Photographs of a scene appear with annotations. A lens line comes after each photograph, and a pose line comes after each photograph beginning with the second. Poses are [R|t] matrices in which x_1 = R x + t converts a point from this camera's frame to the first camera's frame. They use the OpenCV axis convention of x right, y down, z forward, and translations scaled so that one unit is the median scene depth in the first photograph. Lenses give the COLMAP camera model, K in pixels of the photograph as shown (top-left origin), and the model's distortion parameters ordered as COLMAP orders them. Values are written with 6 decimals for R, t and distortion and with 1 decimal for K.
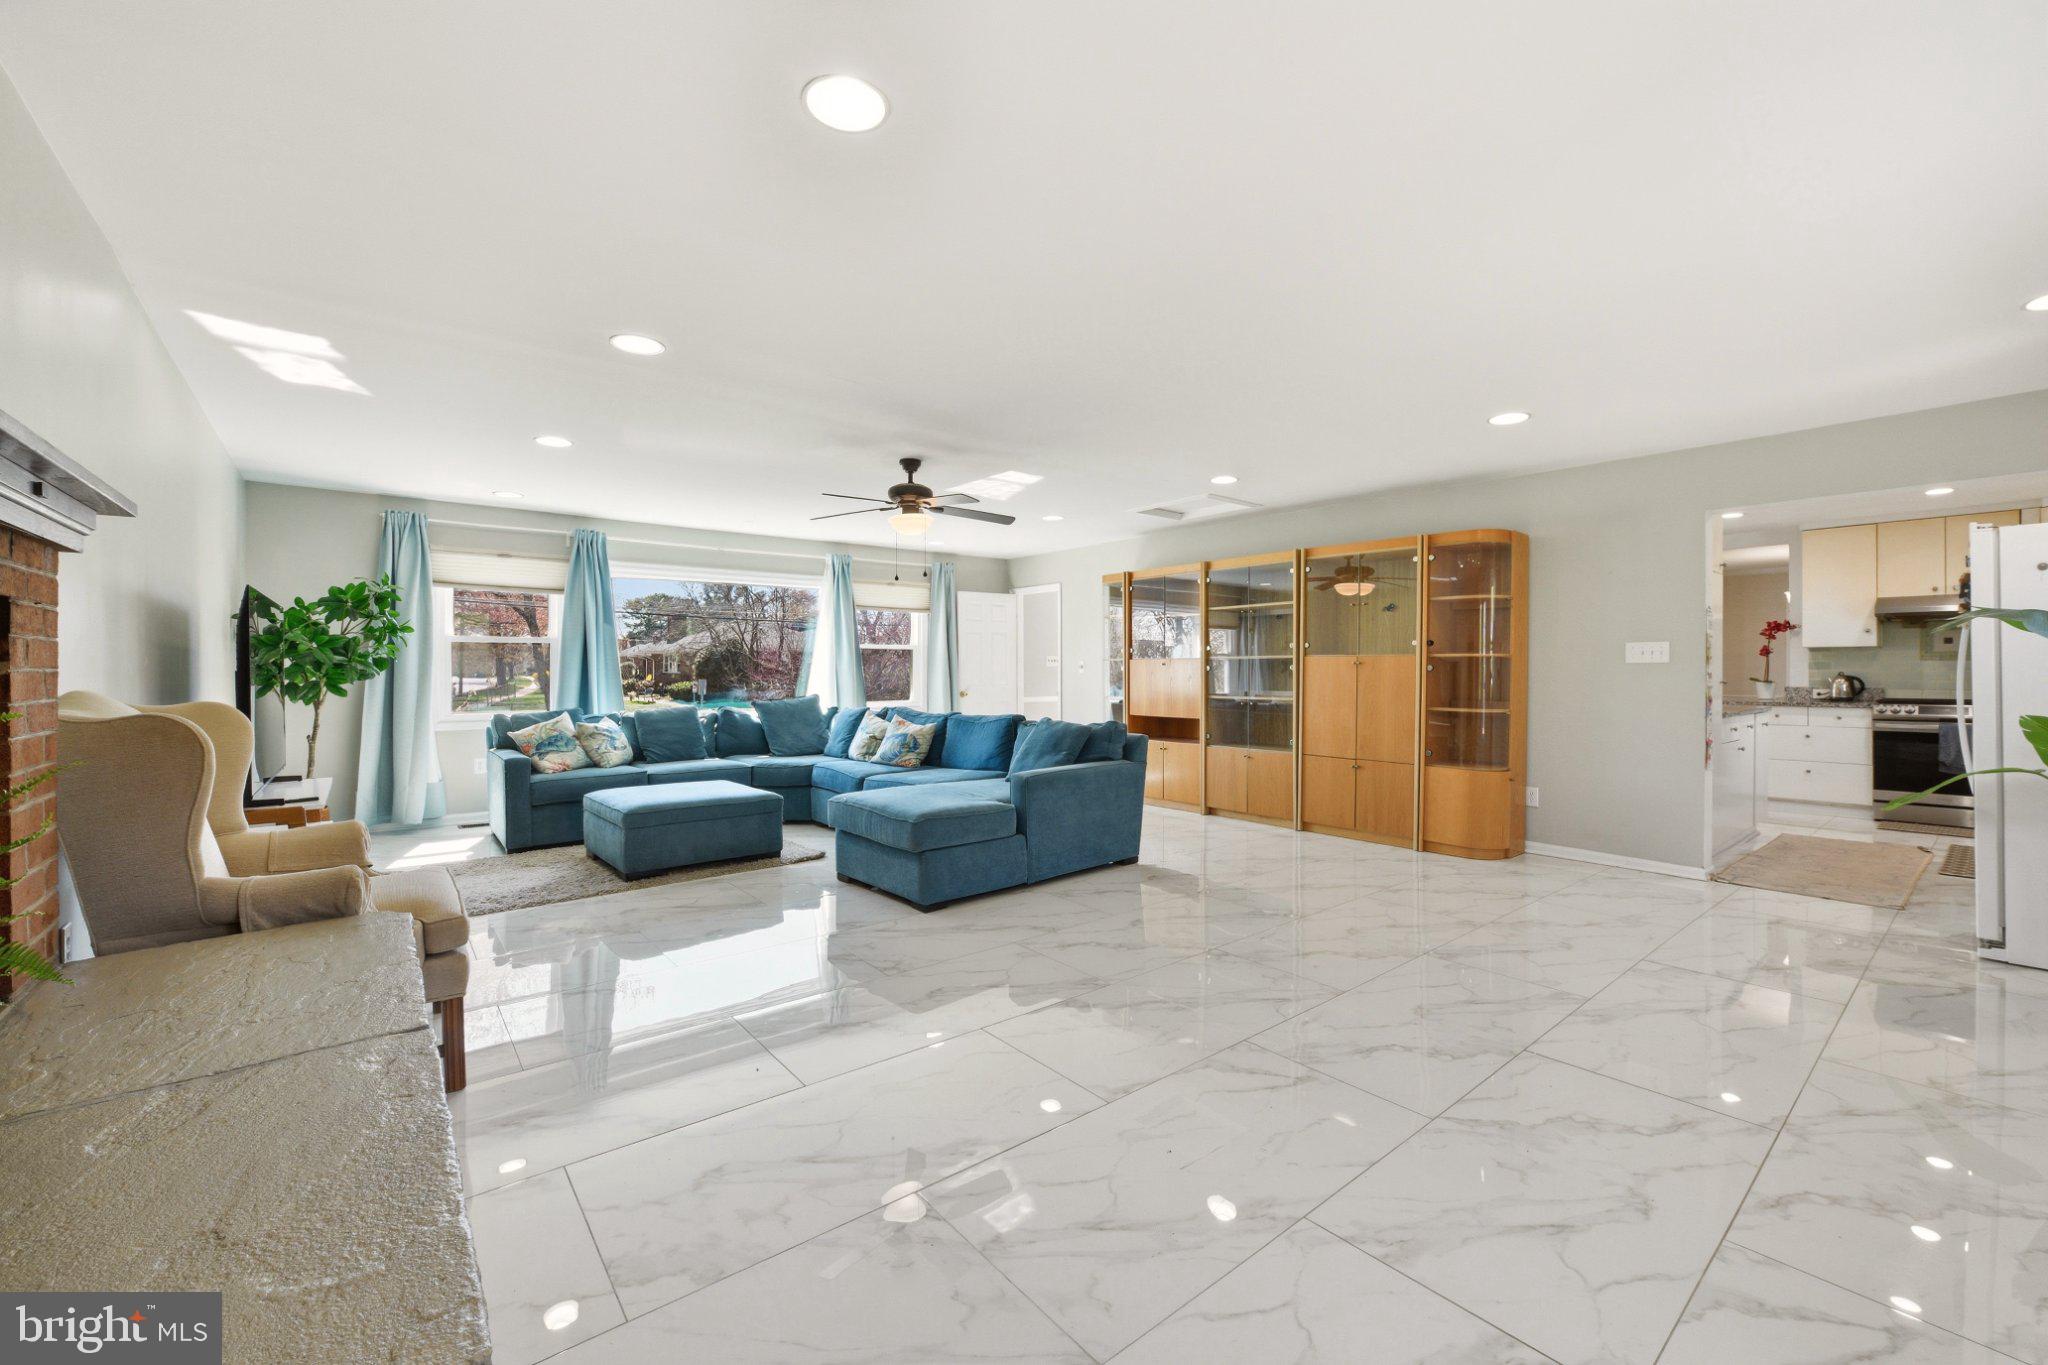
lens RADIAL K [[818.9, 0, 1025.0], [0, 818.9, 673.7], [0, 0, 1]] dist [-0.011891, 0.000120]
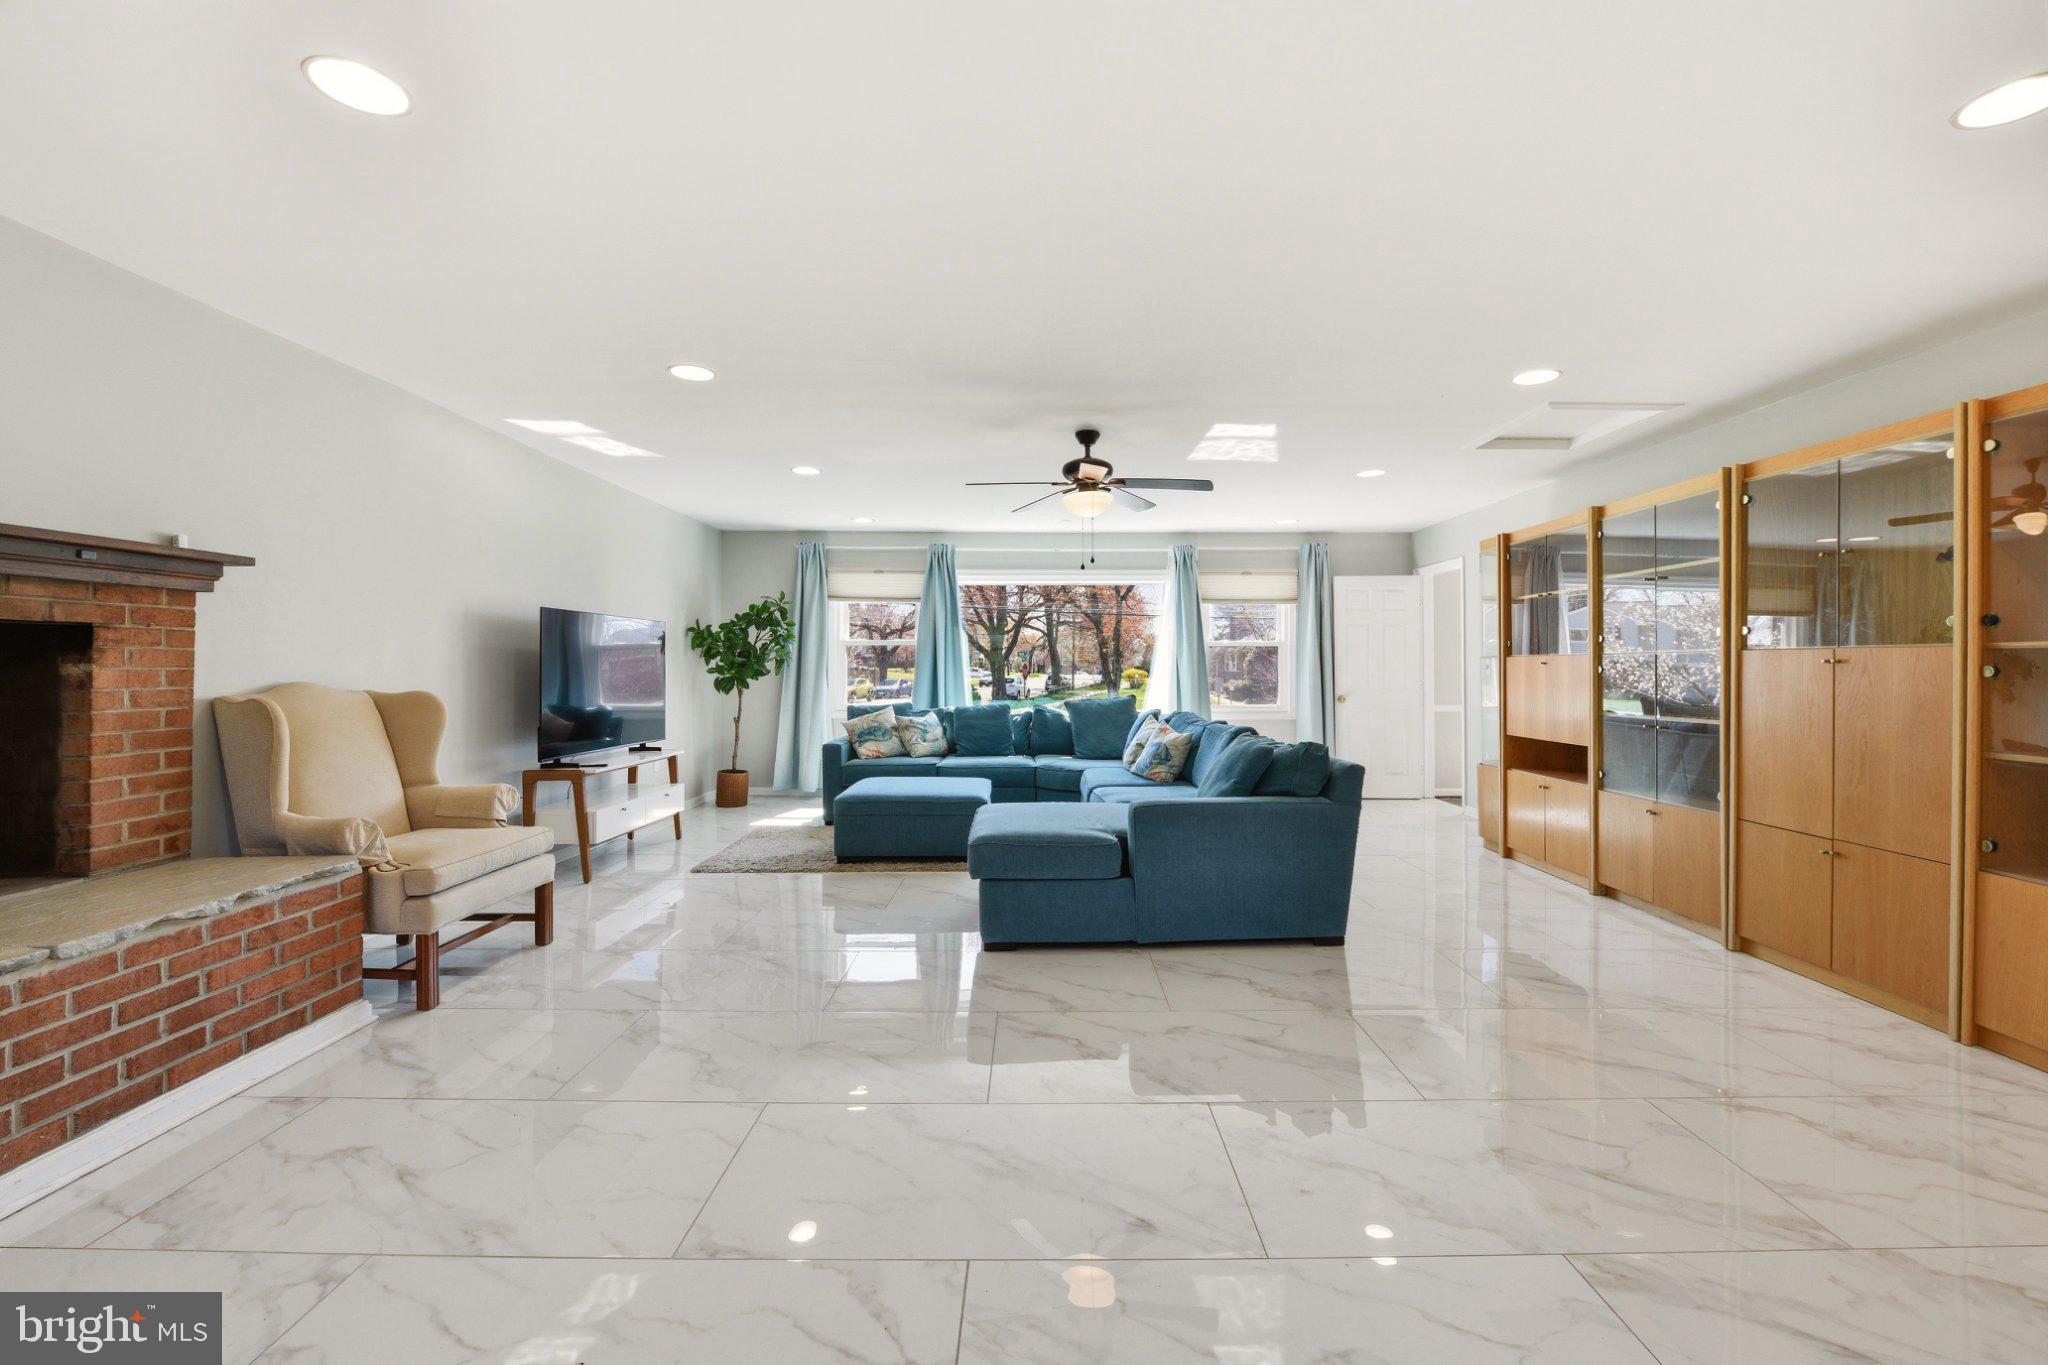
lens RADIAL K [[818.9, 0, 1025.9], [0, 818.9, 668.6], [0, 0, 1]] dist [-0.011891, 0.000120]
pose [[0.779976, 0.003327, -0.625801, 0.295197], [-0.006139, 0.999978, -0.002335, -0.003585], [0.625780, 0.005663, 0.779979, 0.225997]]
